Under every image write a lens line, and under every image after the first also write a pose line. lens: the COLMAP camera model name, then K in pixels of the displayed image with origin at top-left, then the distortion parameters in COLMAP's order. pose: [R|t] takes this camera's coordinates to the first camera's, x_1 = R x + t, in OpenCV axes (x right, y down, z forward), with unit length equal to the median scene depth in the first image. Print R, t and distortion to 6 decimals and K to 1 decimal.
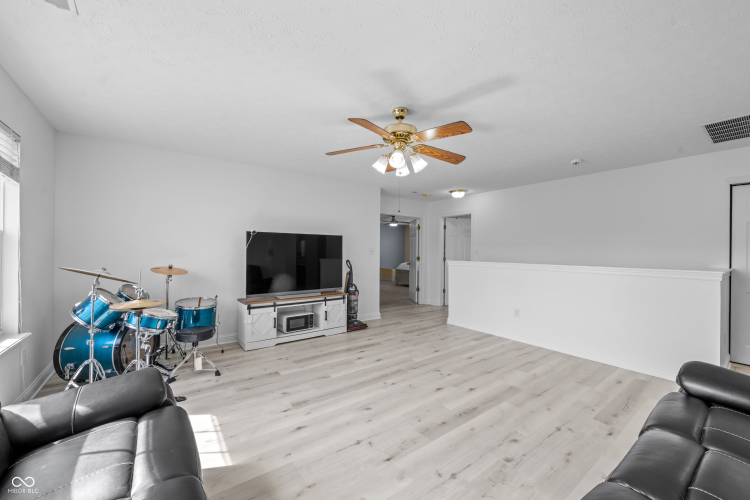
lens RADIAL K [[303.4, 0, 373.8], [0, 303.4, 249.8], [0, 0, 1]] dist [-0.000670, -0.000289]
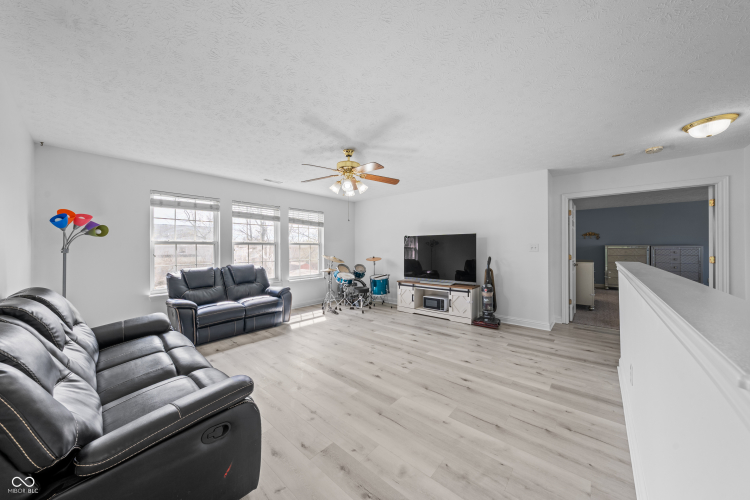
lens RADIAL K [[261.6, 0, 373.3], [0, 261.6, 251.2], [0, 0, 1]] dist [-0.000348, -0.000070]
pose [[0.182123, -0.001544, -0.983275, 0.920847], [0.008132, 0.999967, -0.000064, 0.016024], [0.983242, -0.007985, 0.182130, 0.619059]]
